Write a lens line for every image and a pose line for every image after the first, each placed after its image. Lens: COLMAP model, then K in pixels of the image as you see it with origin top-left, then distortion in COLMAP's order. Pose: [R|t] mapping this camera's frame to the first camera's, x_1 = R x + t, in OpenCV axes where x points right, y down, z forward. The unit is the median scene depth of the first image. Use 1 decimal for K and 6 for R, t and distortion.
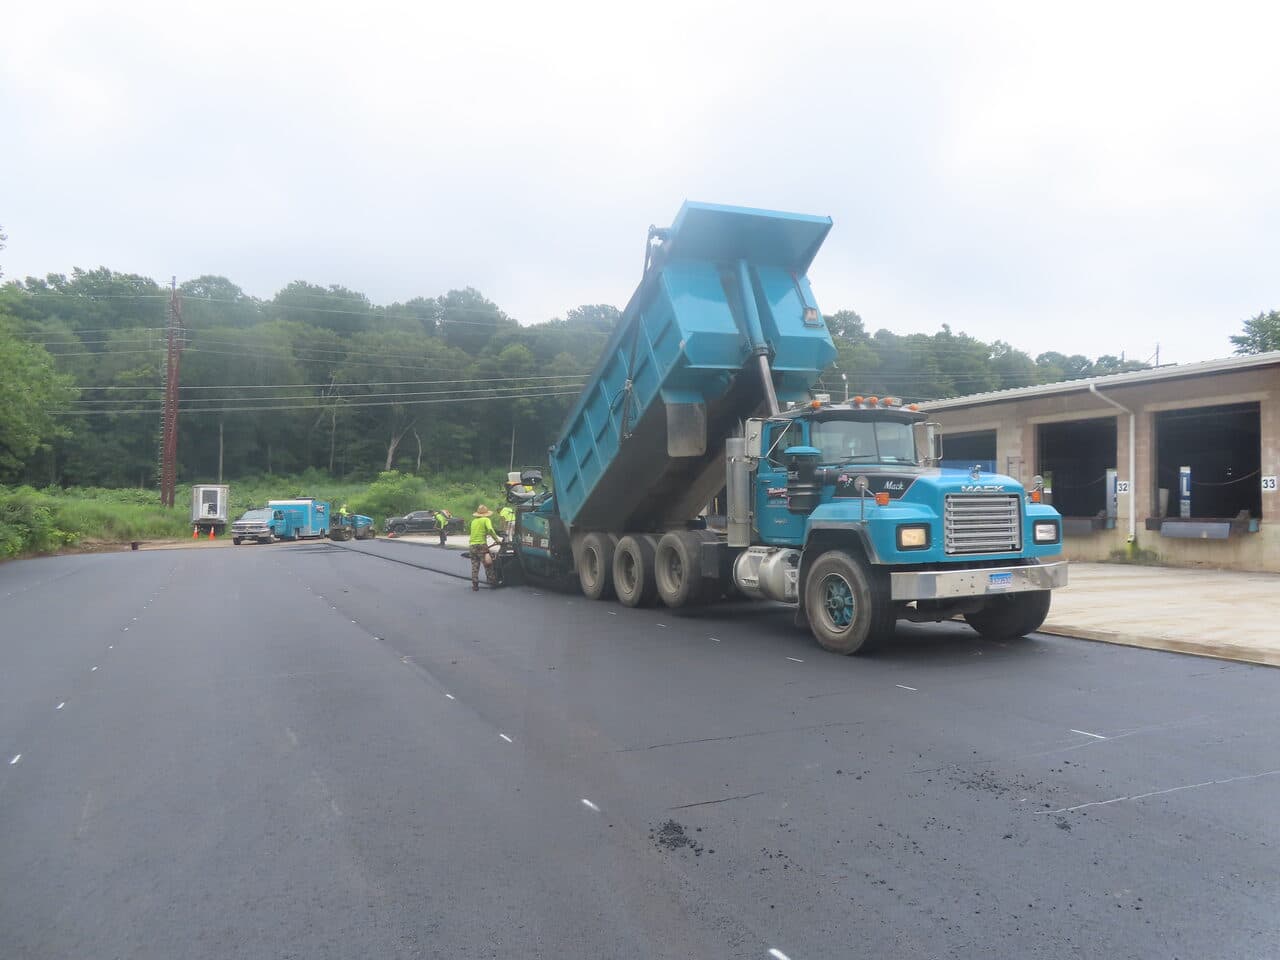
lens RADIAL K [[921.5, 0, 635.4], [0, 921.5, 477.2], [0, 0, 1]] dist [-0.010022, 0.005221]
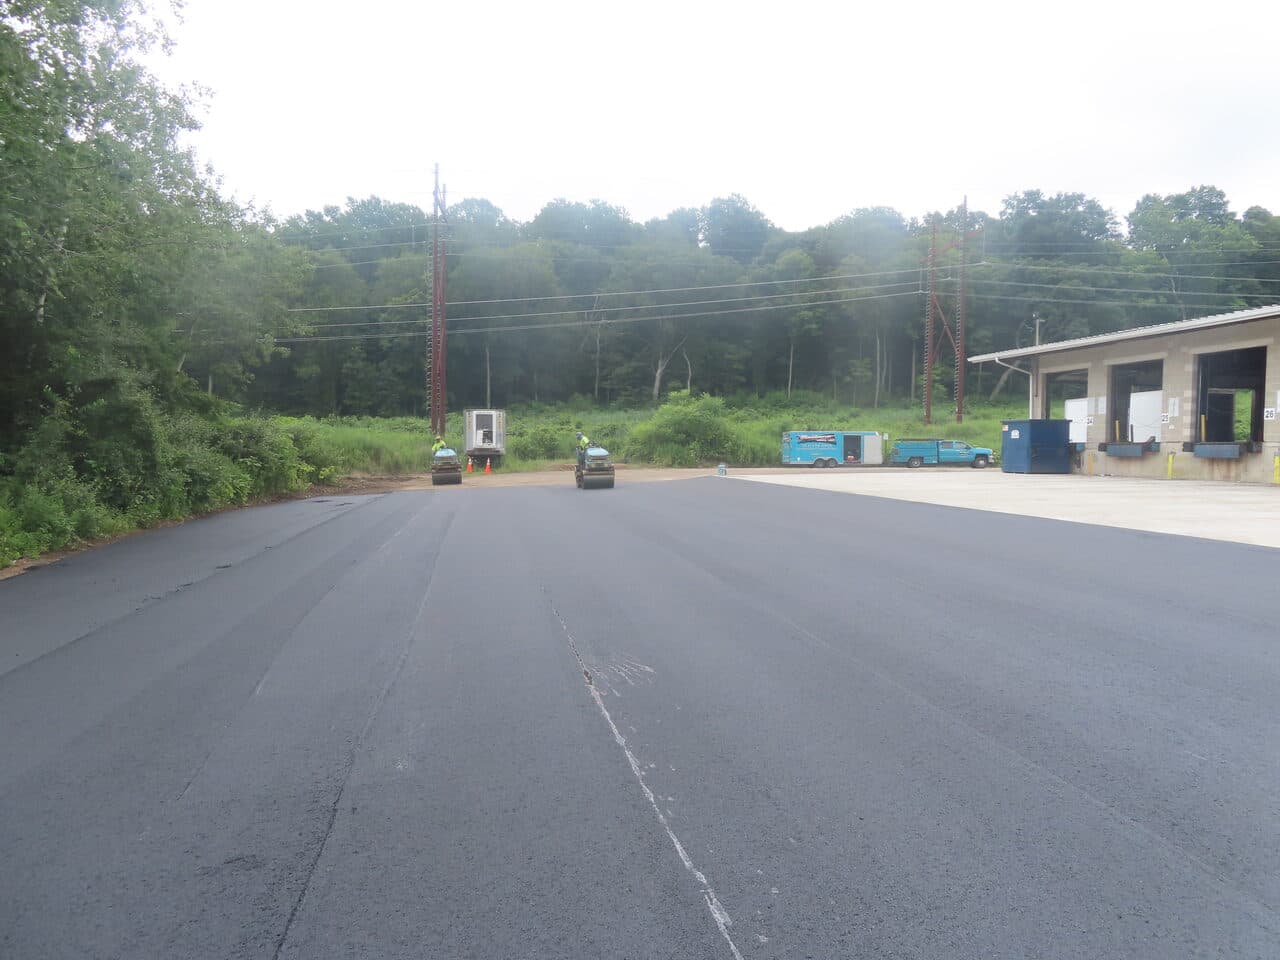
lens RADIAL K [[921.5, 0, 624.2], [0, 921.5, 466.2], [0, 0, 1]] dist [-0.010022, 0.005221]
pose [[0.962931, 0.001955, -0.269741, -0.055405], [0.015662, 0.997882, 0.063142, 0.004962], [0.269293, -0.065026, 0.960861, 0.110327]]
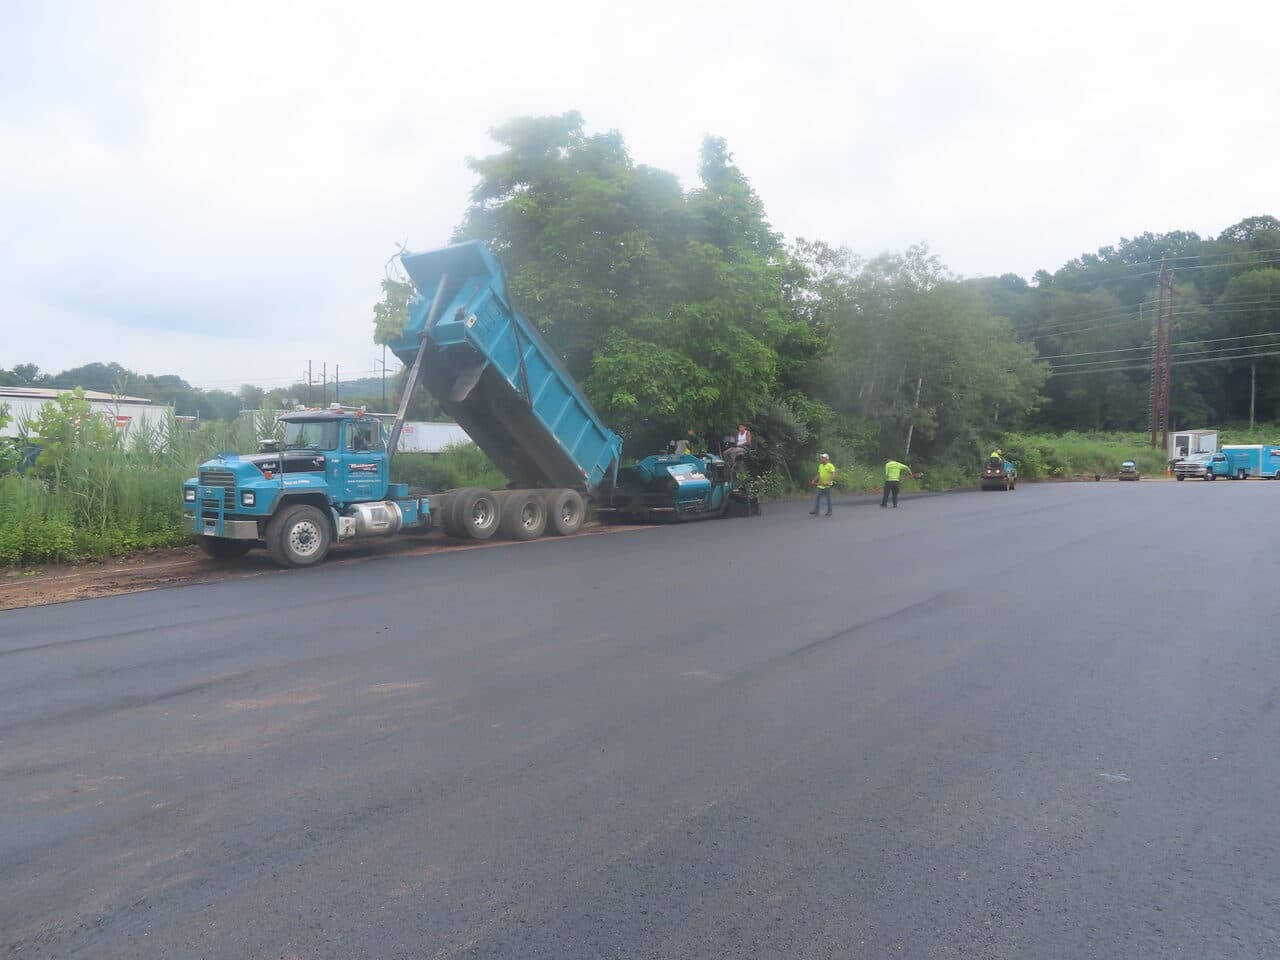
lens RADIAL K [[921.5, 0, 637.1], [0, 921.5, 472.3], [0, 0, 1]] dist [-0.010022, 0.005221]
pose [[0.484574, 0.029595, -0.874249, 0.114190], [0.023046, 0.998649, 0.046579, -0.005073], [0.874447, -0.042719, 0.483237, -0.097437]]
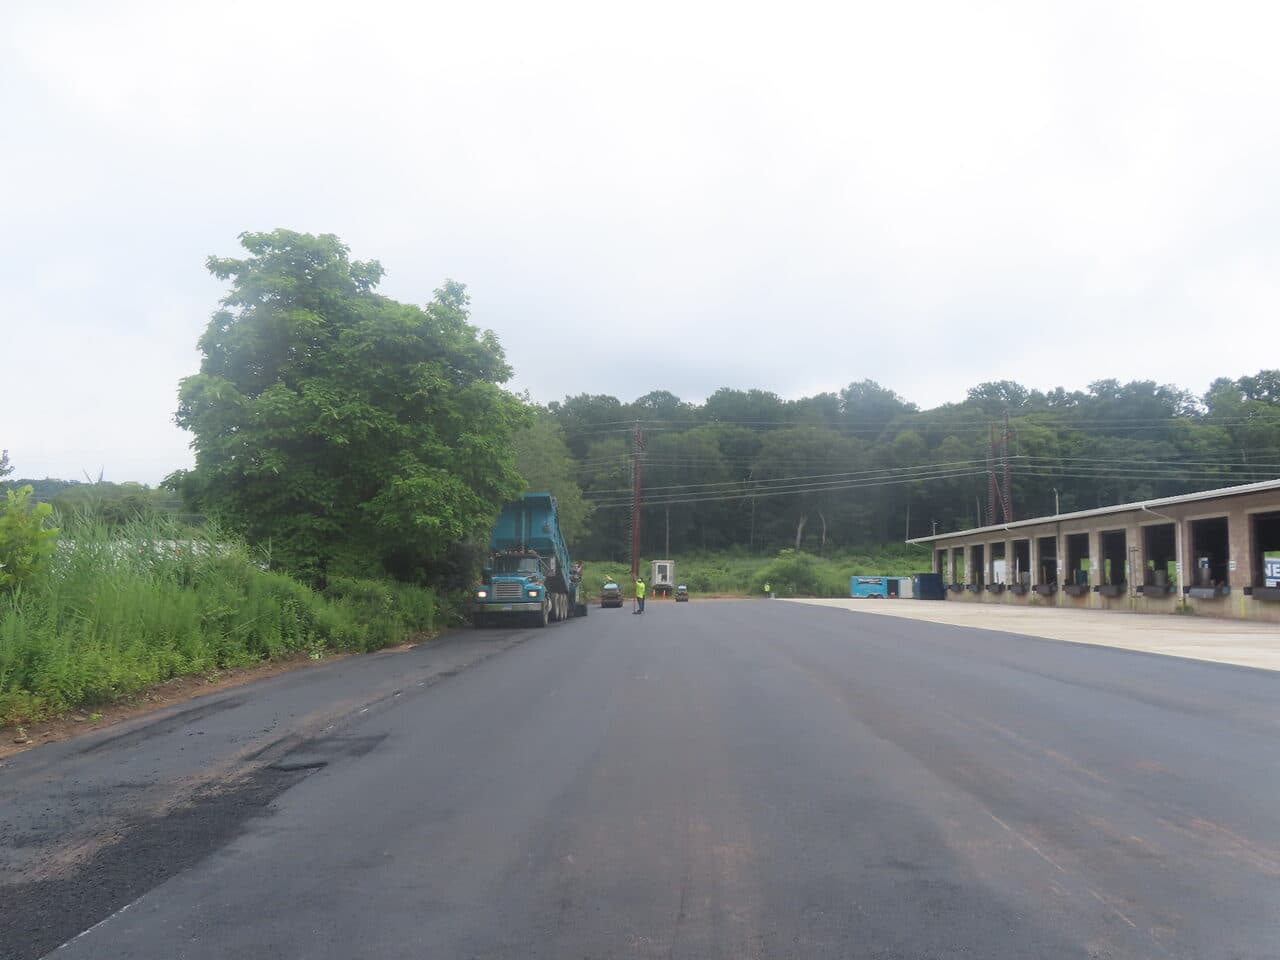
lens RADIAL K [[921.5, 0, 636.1], [0, 921.5, 452.6], [0, 0, 1]] dist [-0.010022, 0.005221]
pose [[0.898297, -0.052535, -0.436236, 0.071040], [0.007754, 0.994567, -0.103807, -0.005393], [0.439319, 0.089867, 0.893825, -0.164777]]
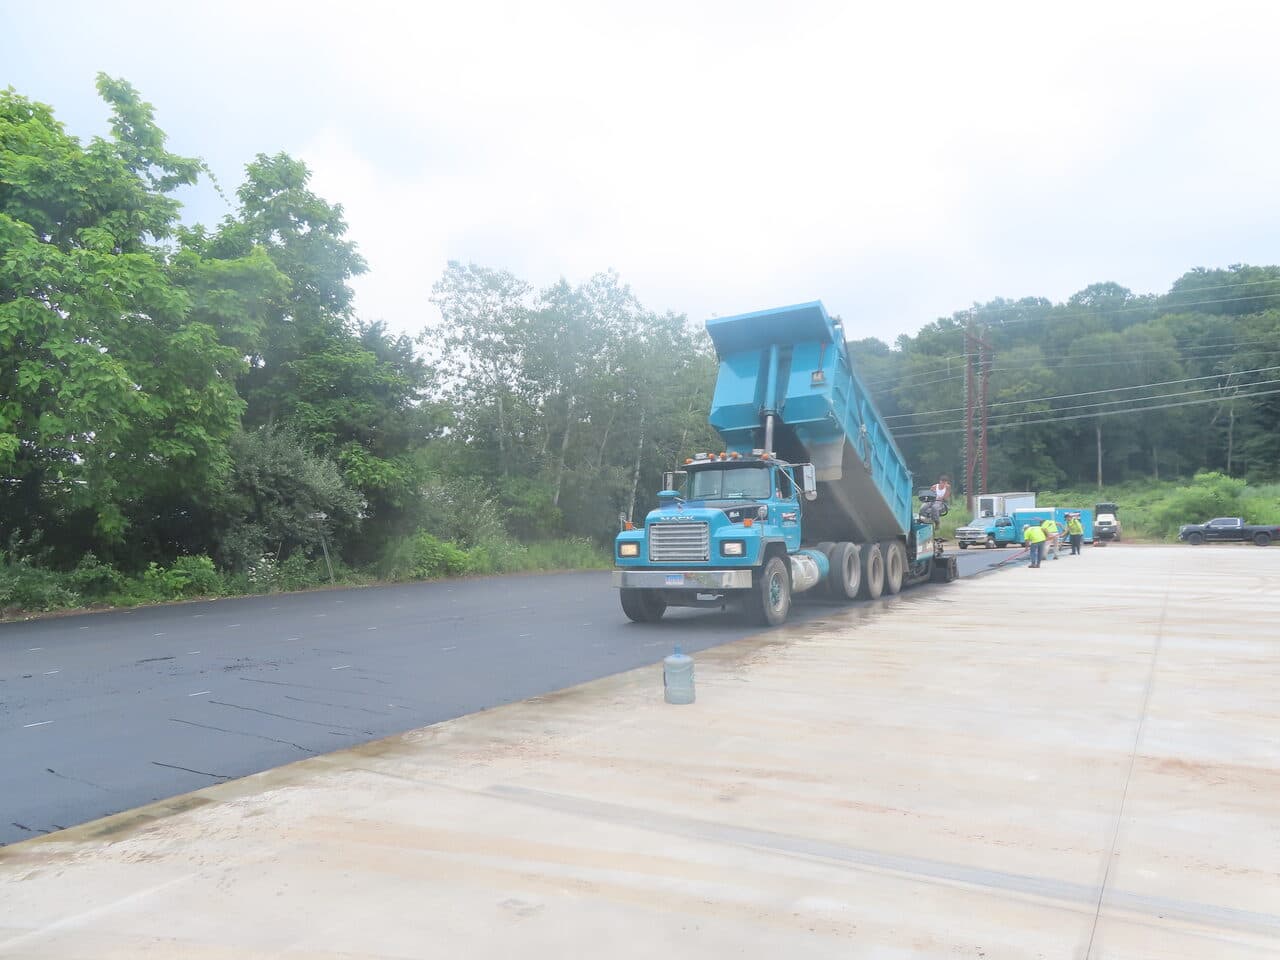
lens RADIAL K [[921.5, 0, 632.0], [0, 921.5, 469.1], [0, 0, 1]] dist [-0.010022, 0.005221]
pose [[0.554043, -0.039201, -0.831564, 0.109310], [0.029863, 0.999184, -0.027206, -0.002103], [0.831952, -0.009760, 0.554762, 0.006253]]
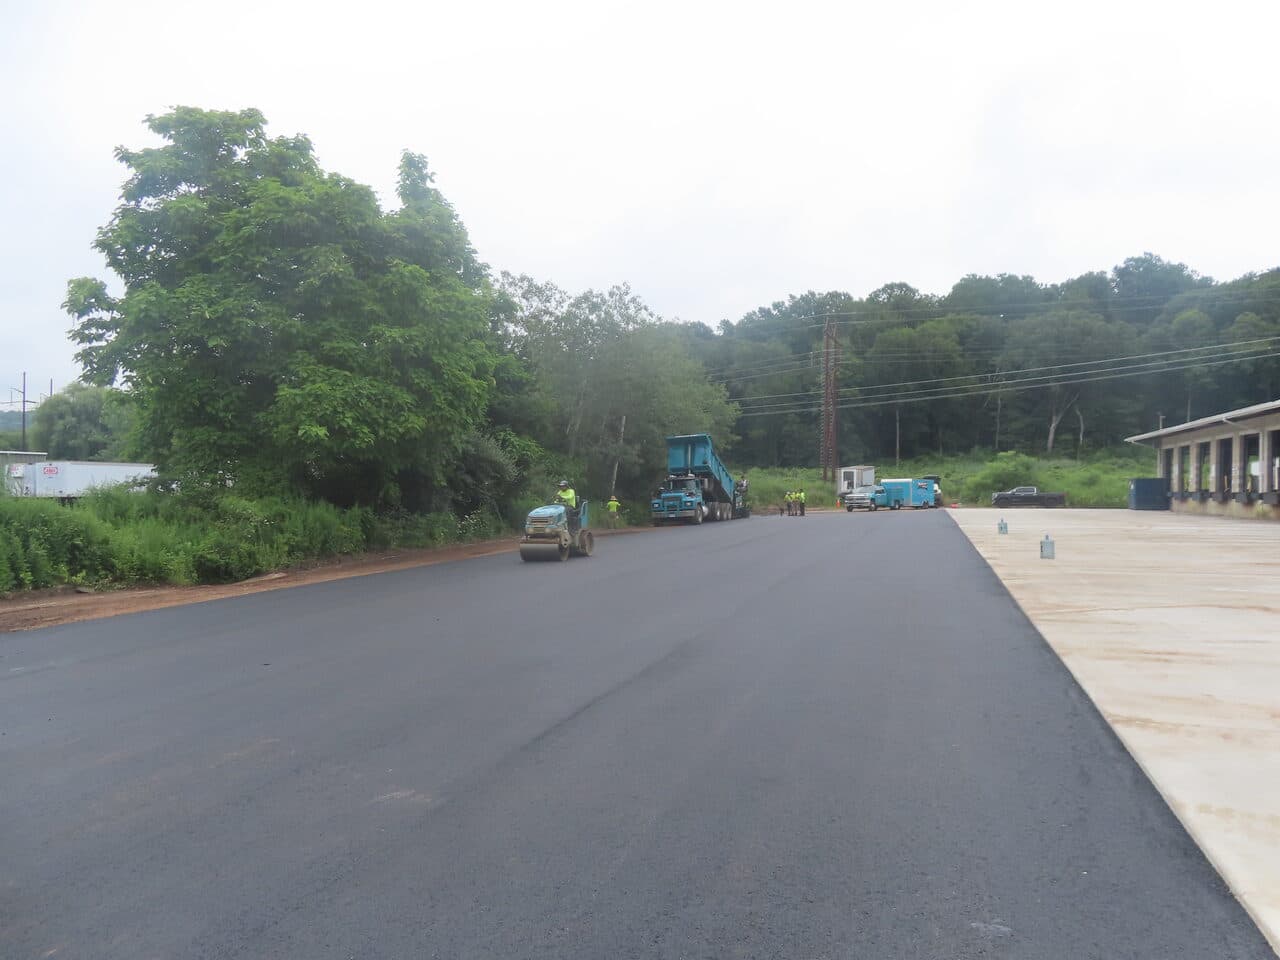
lens RADIAL K [[921.5, 0, 645.7], [0, 921.5, 468.4], [0, 0, 1]] dist [-0.010022, 0.005221]
pose [[0.740089, -0.013368, -0.672376, 0.103628], [0.026101, 0.999620, 0.008855, -0.004684], [0.672003, -0.024103, 0.740156, -0.090734]]
